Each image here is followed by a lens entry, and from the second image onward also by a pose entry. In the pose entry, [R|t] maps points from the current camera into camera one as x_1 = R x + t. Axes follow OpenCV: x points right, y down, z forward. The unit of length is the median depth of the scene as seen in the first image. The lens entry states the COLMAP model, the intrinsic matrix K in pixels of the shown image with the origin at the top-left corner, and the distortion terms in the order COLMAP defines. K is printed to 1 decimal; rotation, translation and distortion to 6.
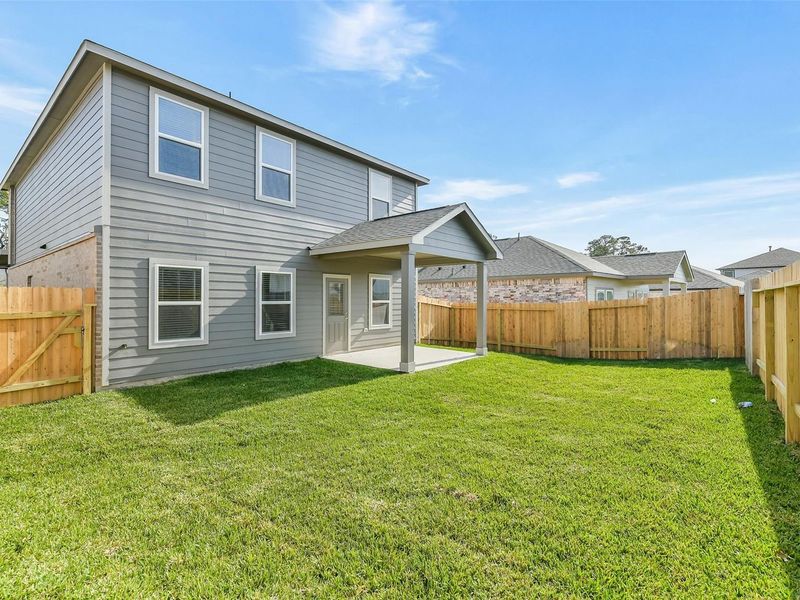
lens RADIAL K [[395.1, 0, 400.9], [0, 395.1, 299.7], [0, 0, 1]] dist [-0.000062, 0.000083]
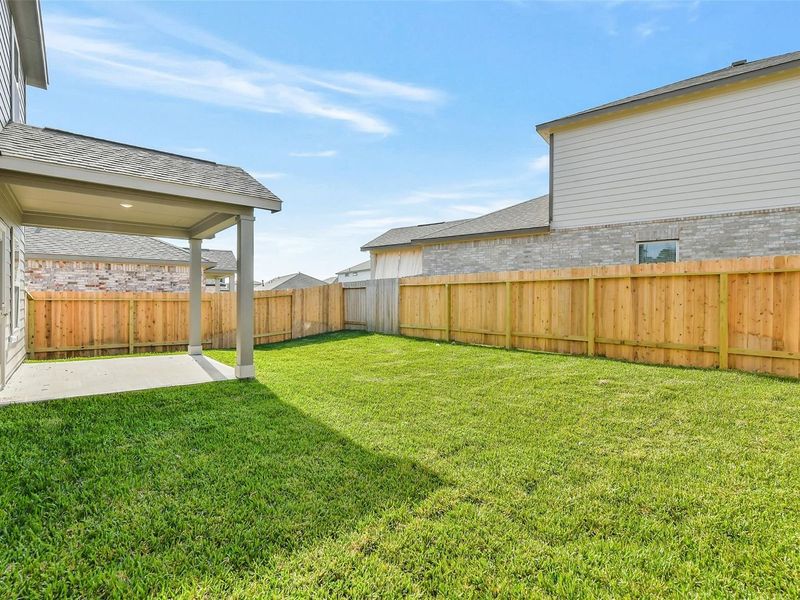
lens RADIAL K [[395.1, 0, 400.3], [0, 395.1, 298.5], [0, 0, 1]] dist [-0.000062, 0.000083]
pose [[0.191450, -0.003451, 0.981496, -0.412826], [-0.005042, 0.999977, 0.004499, 0.013728], [-0.981489, -0.005810, 0.191428, 0.350195]]
